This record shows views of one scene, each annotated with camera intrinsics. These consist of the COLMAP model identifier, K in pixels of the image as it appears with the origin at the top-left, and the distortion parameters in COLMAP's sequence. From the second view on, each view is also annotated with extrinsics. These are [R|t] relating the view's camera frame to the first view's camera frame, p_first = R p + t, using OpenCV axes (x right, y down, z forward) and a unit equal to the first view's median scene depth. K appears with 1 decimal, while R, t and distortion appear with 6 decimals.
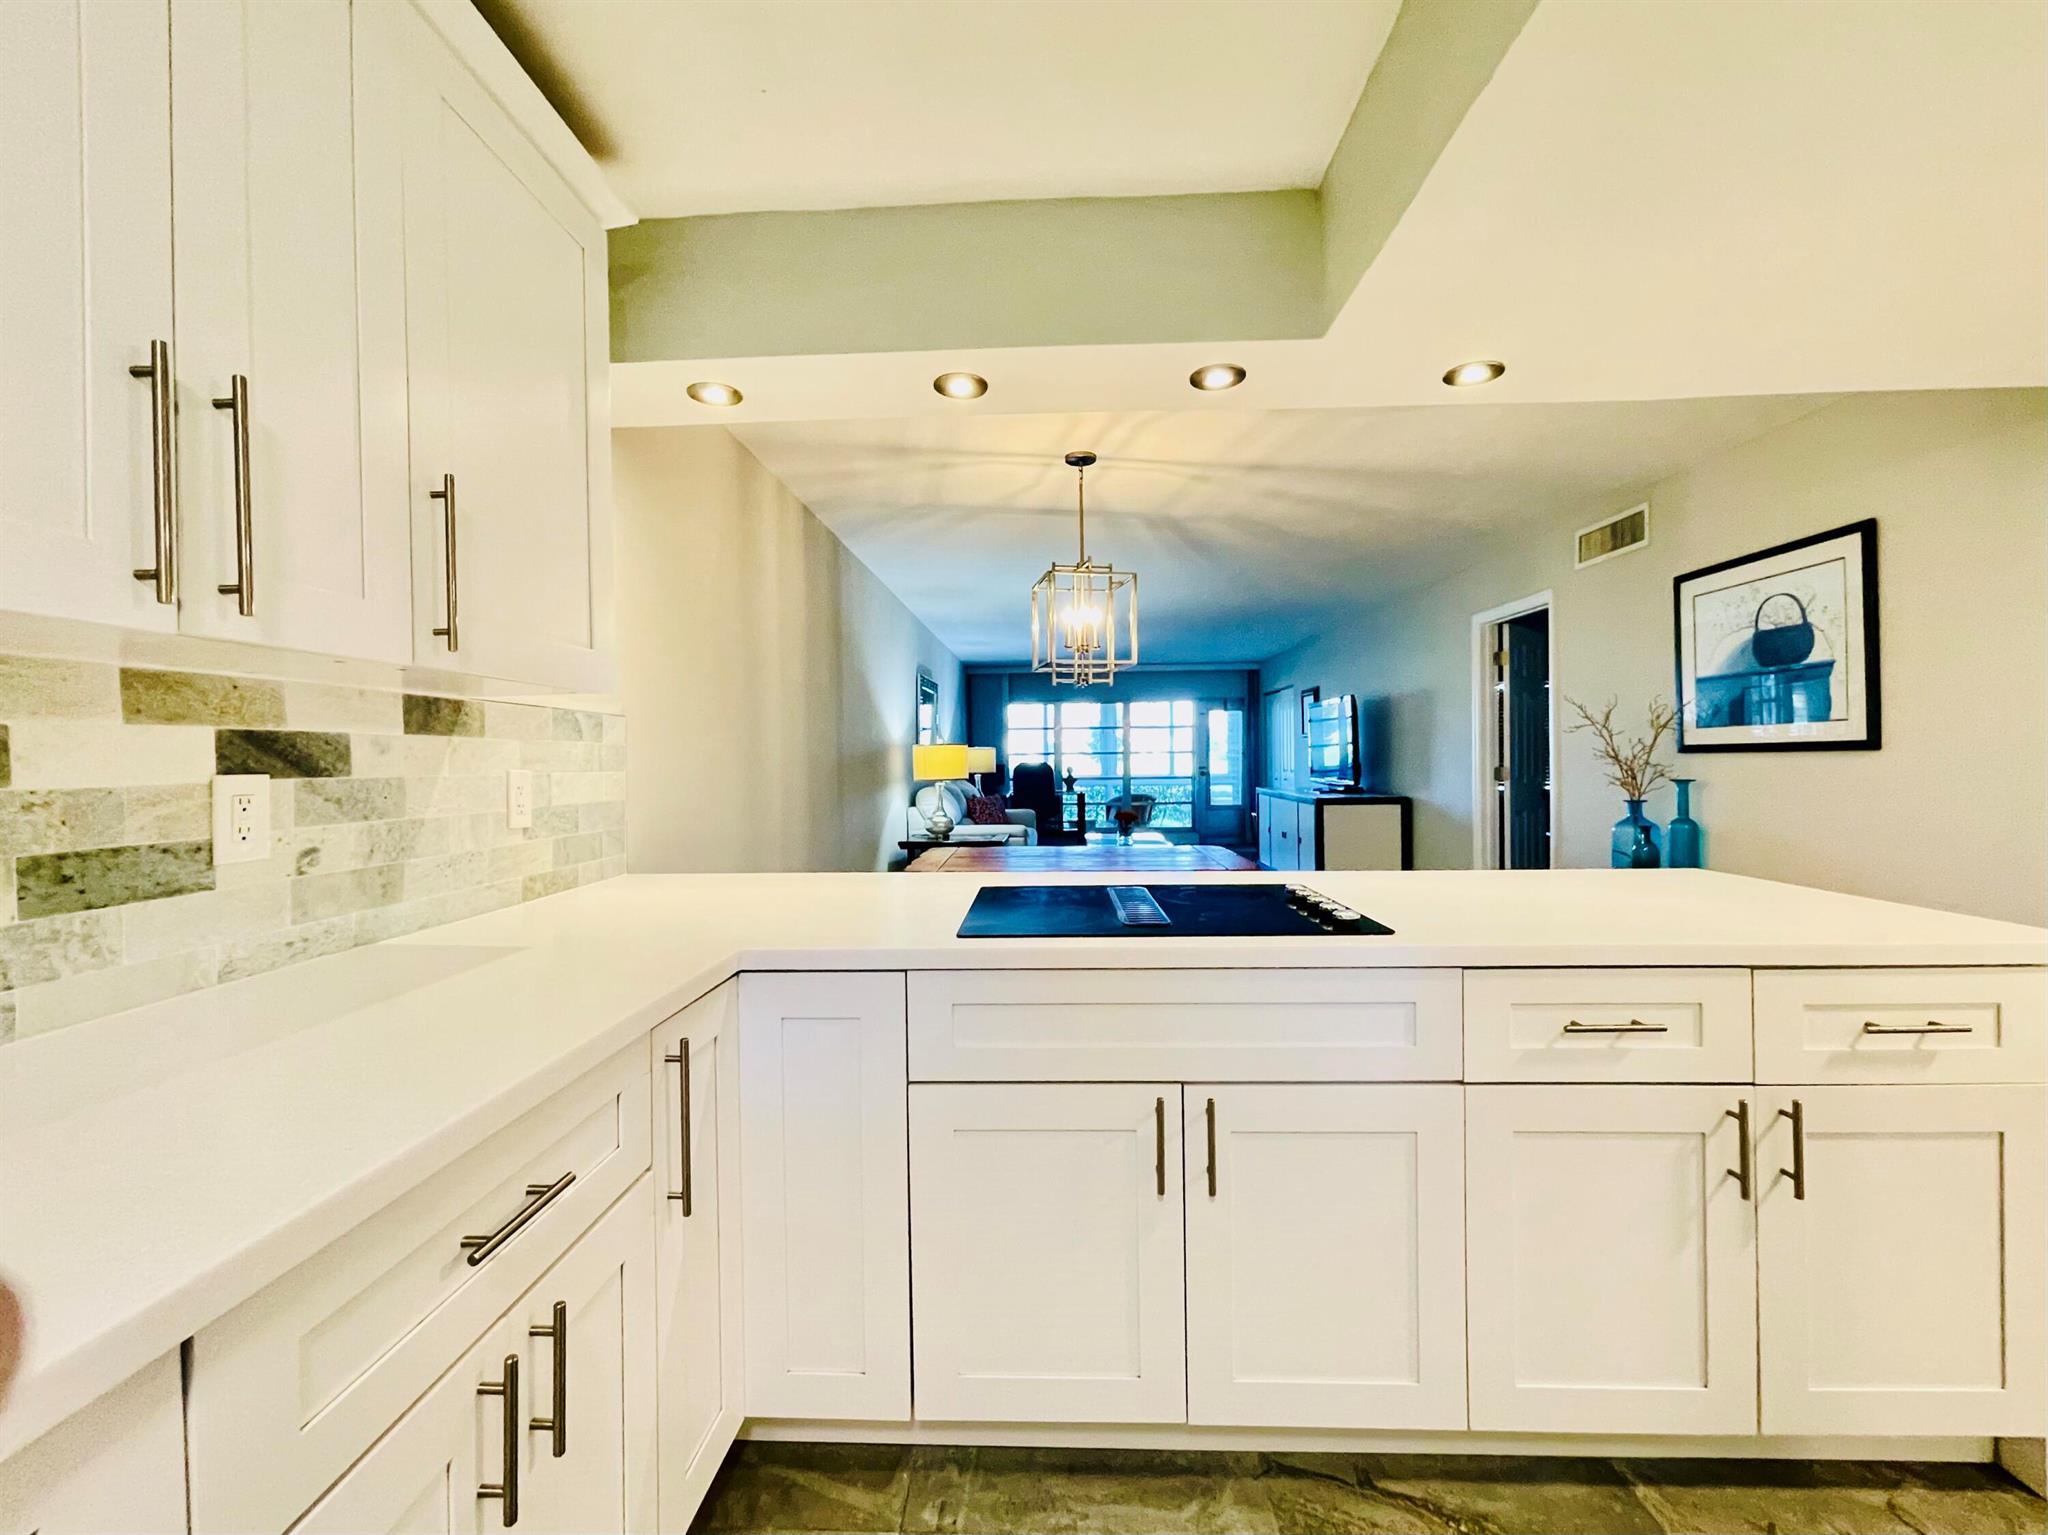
lens RADIAL K [[844.8, 0, 1024.0], [0, 844.8, 767.5], [0, 0, 1]] dist [0.000055, 0.000039]
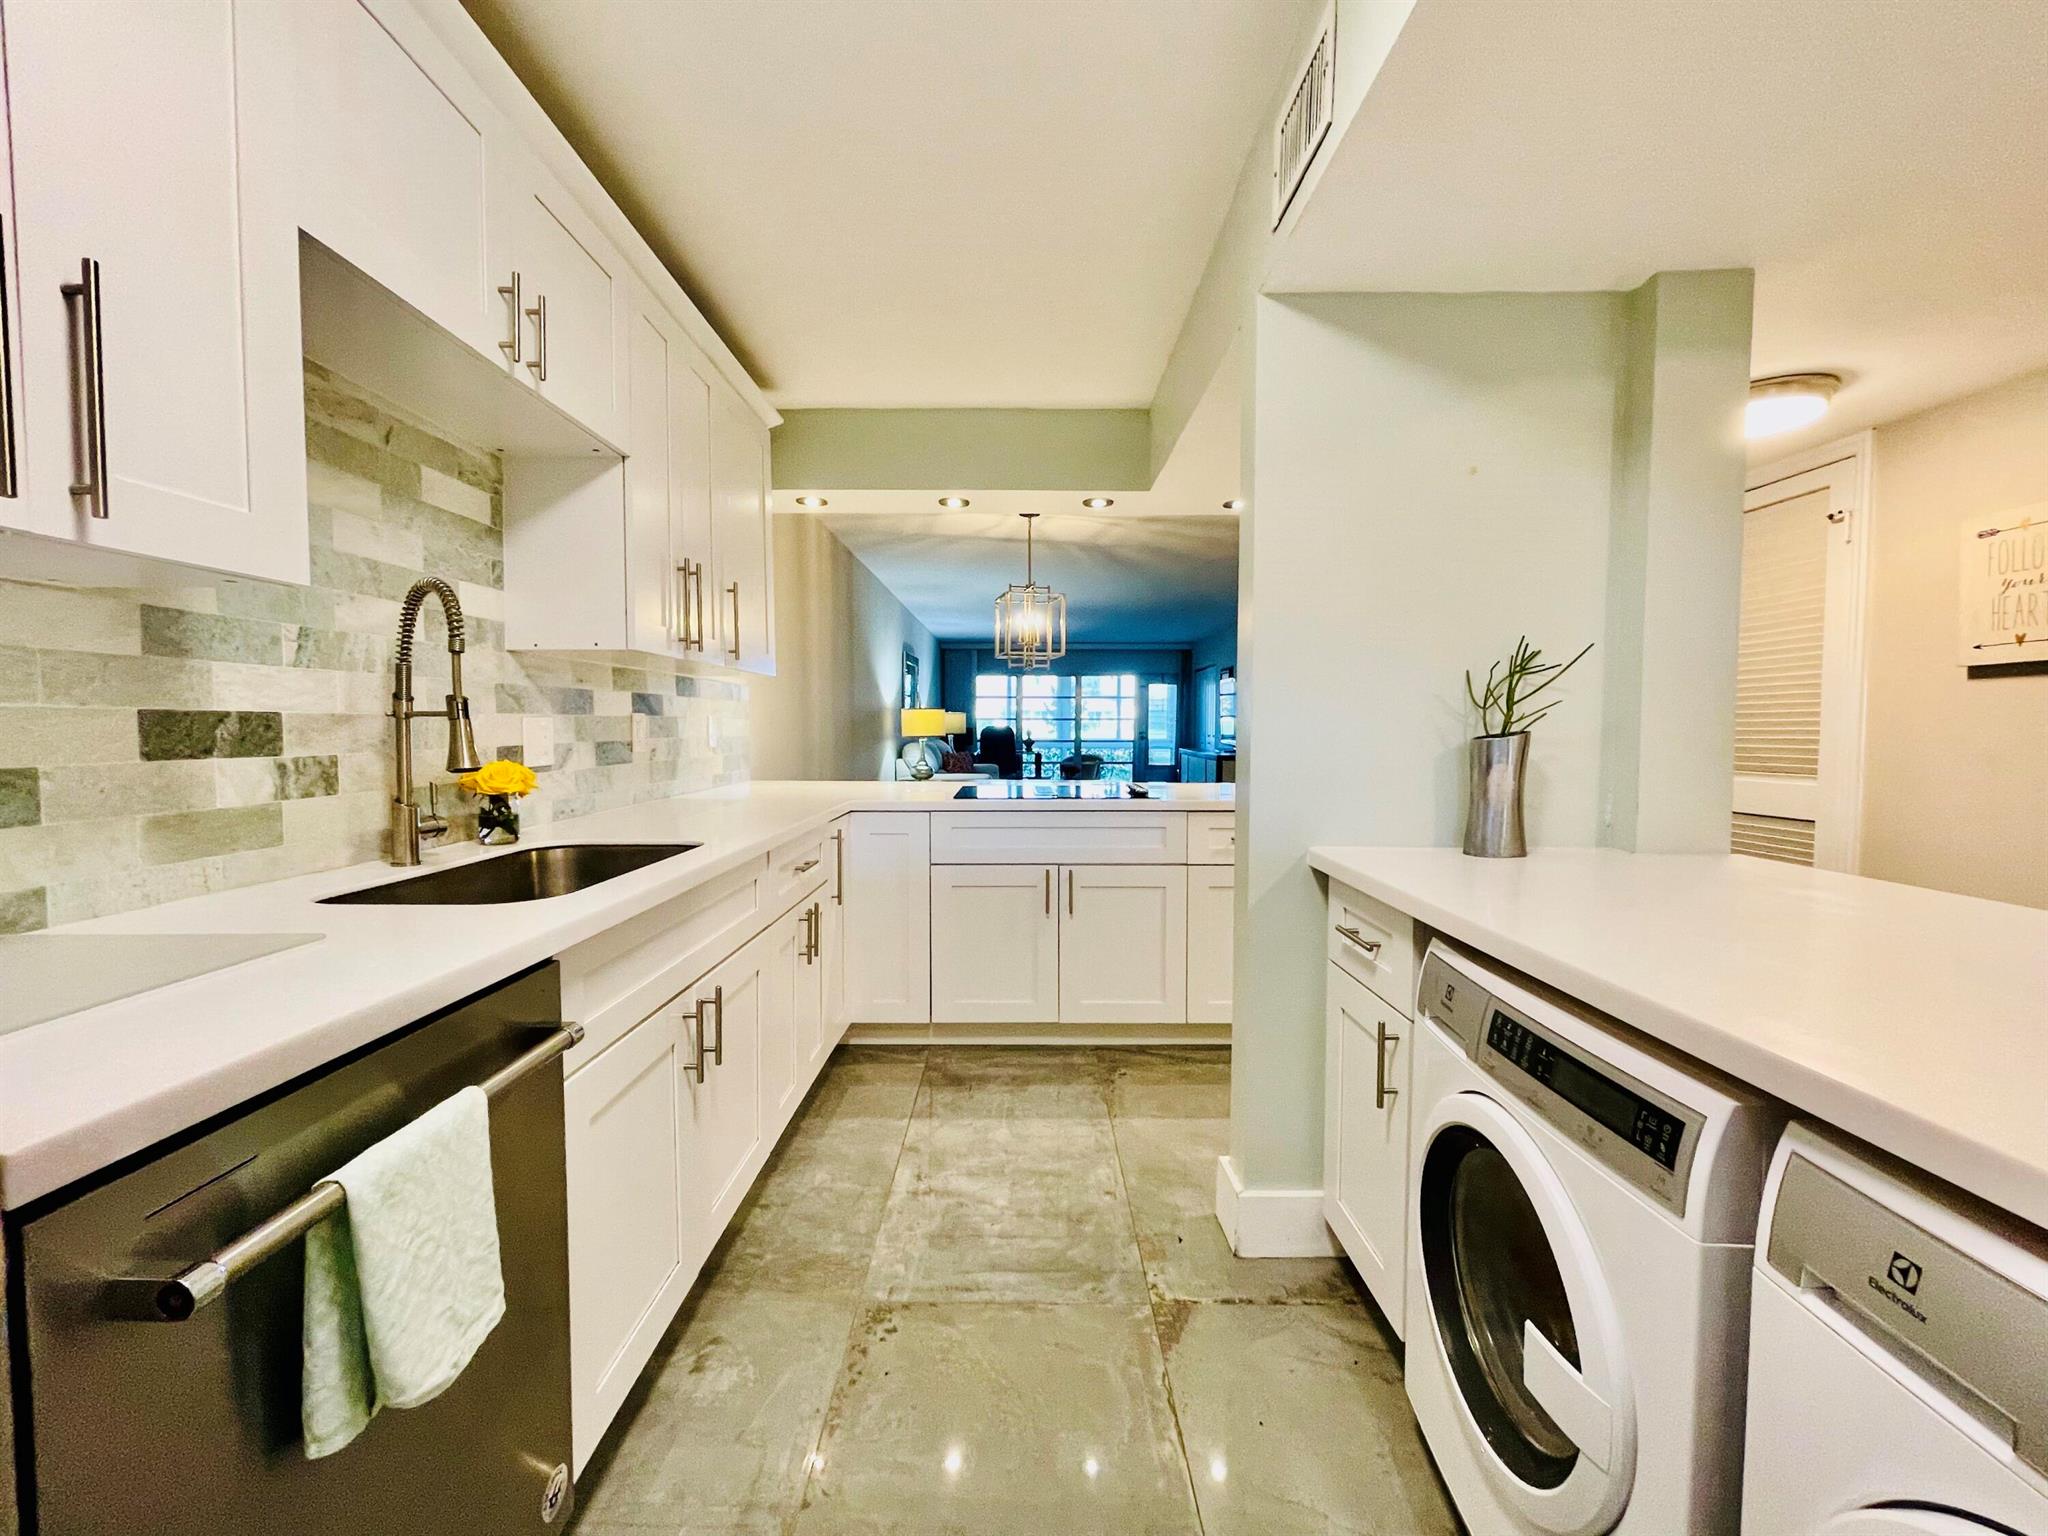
lens RADIAL K [[821.7, 0, 1024.0], [0, 821.7, 768.0], [0, 0, 1]] dist [-0.000093, 0.000053]
pose [[0.999070, 0.012849, 0.041163, 0.002178], [-0.014496, 0.999096, 0.039962, 0.009522], [-0.040612, -0.040522, 0.998353, -0.222035]]
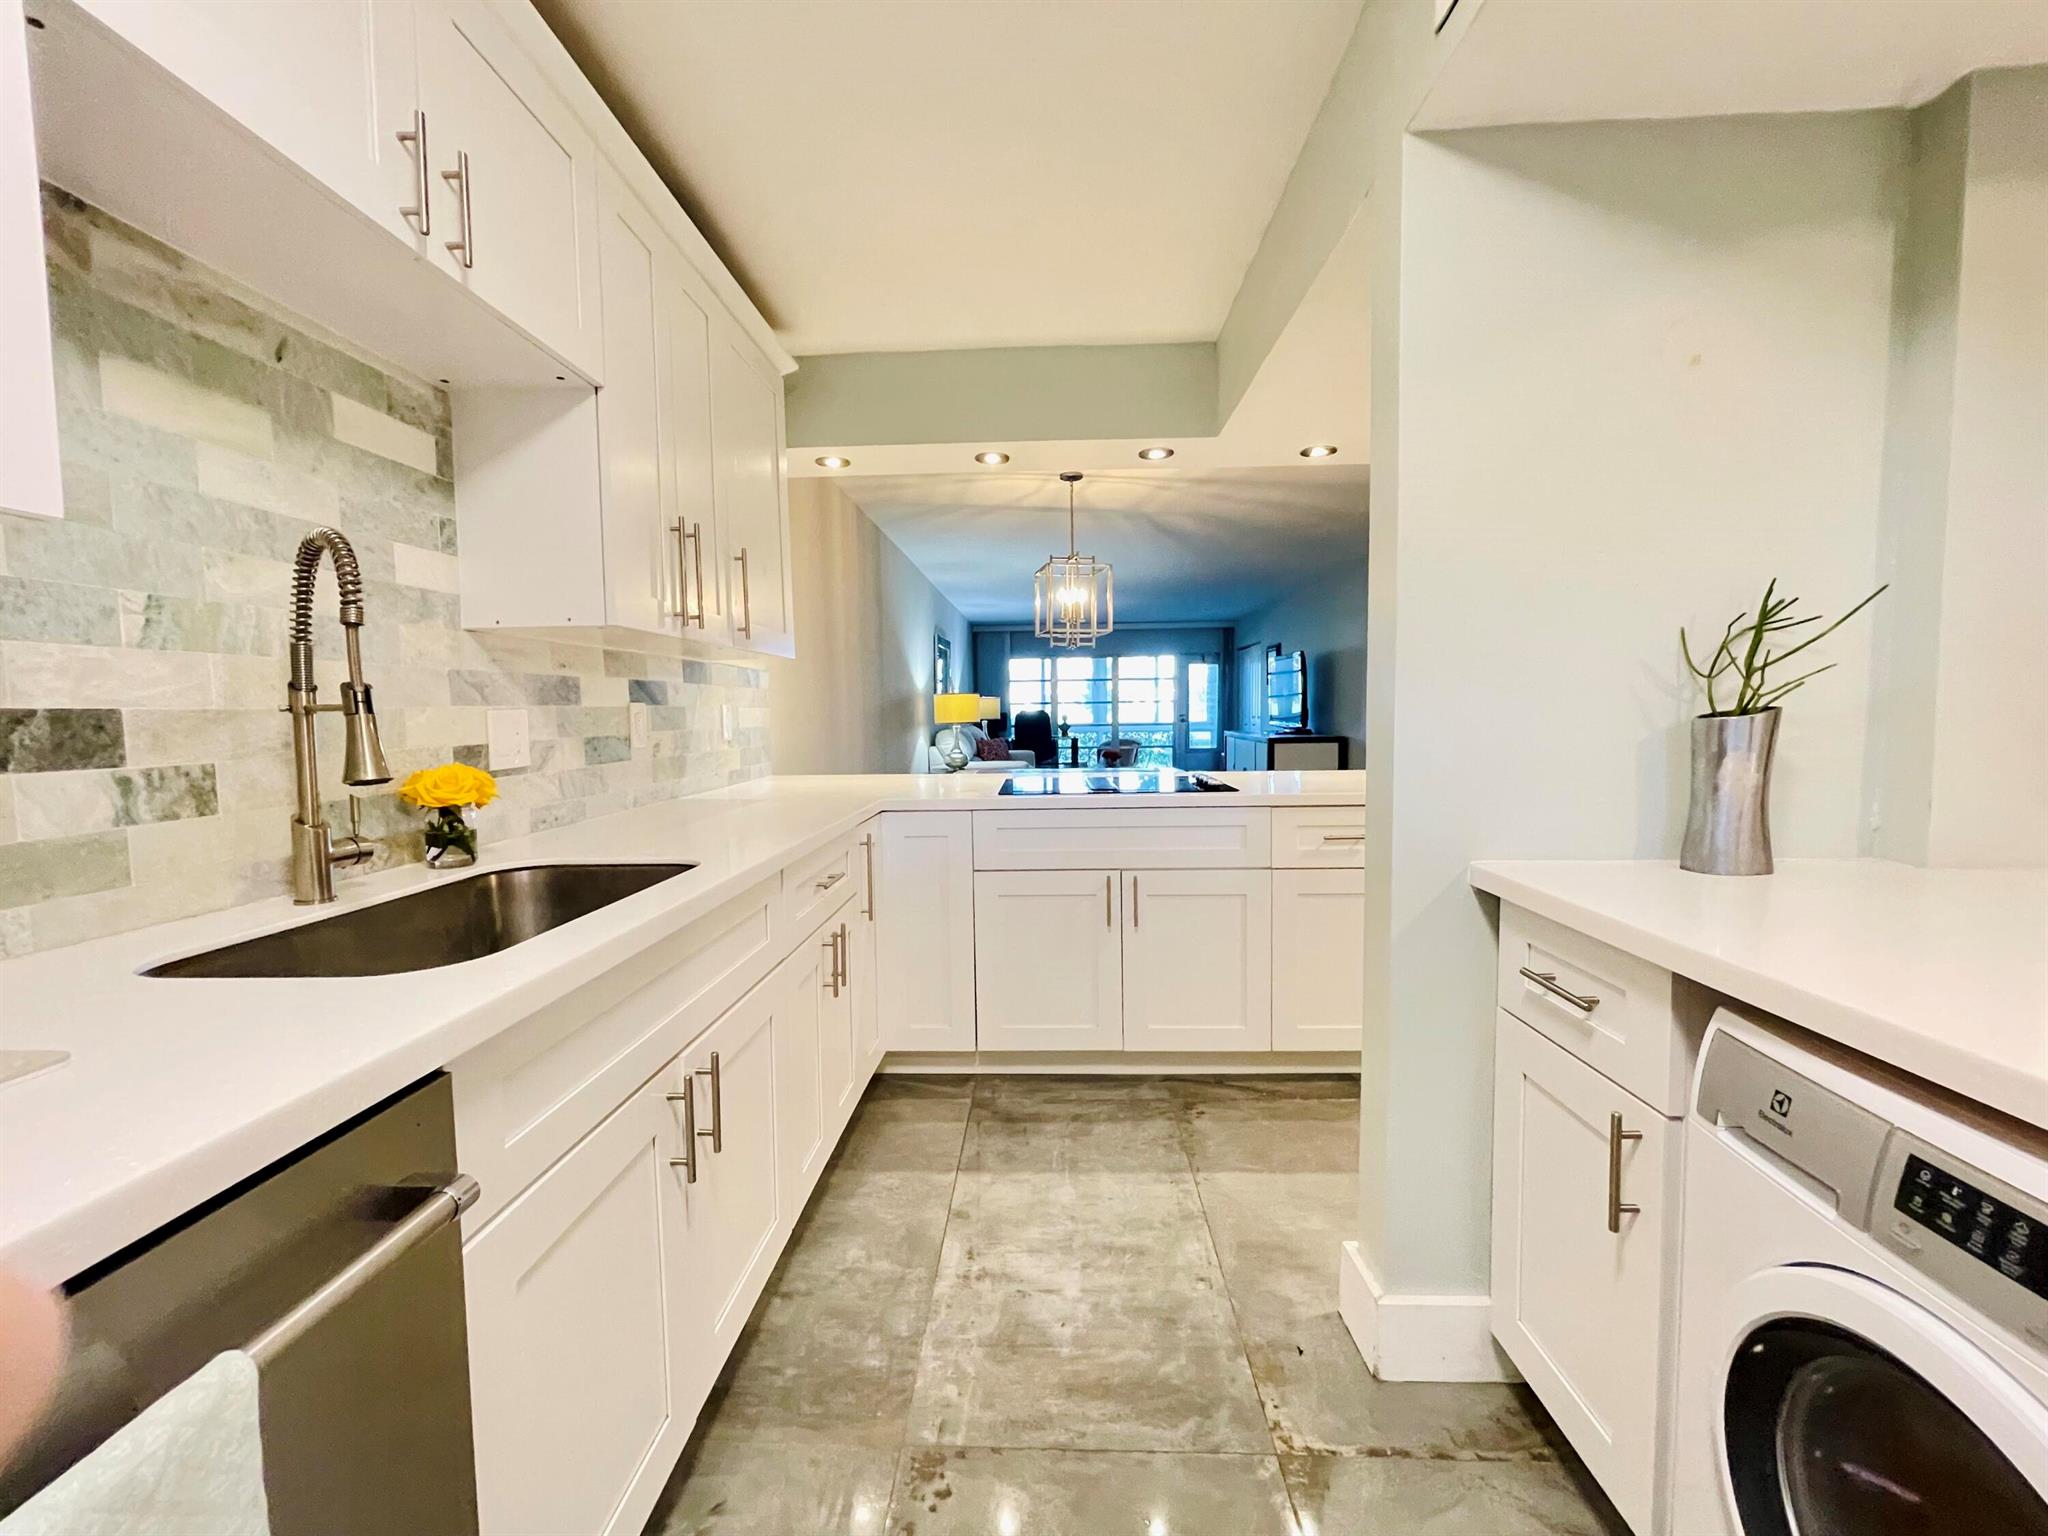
lens RADIAL K [[821.7, 0, 1024.0], [0, 821.7, 768.0], [0, 0, 1]] dist [-0.000093, 0.000053]
pose [[0.999992, -0.001933, 0.003455, -0.006700], [0.001725, 0.998246, 0.059183, 0.008740], [-0.003563, -0.059176, 0.998241, -0.163917]]
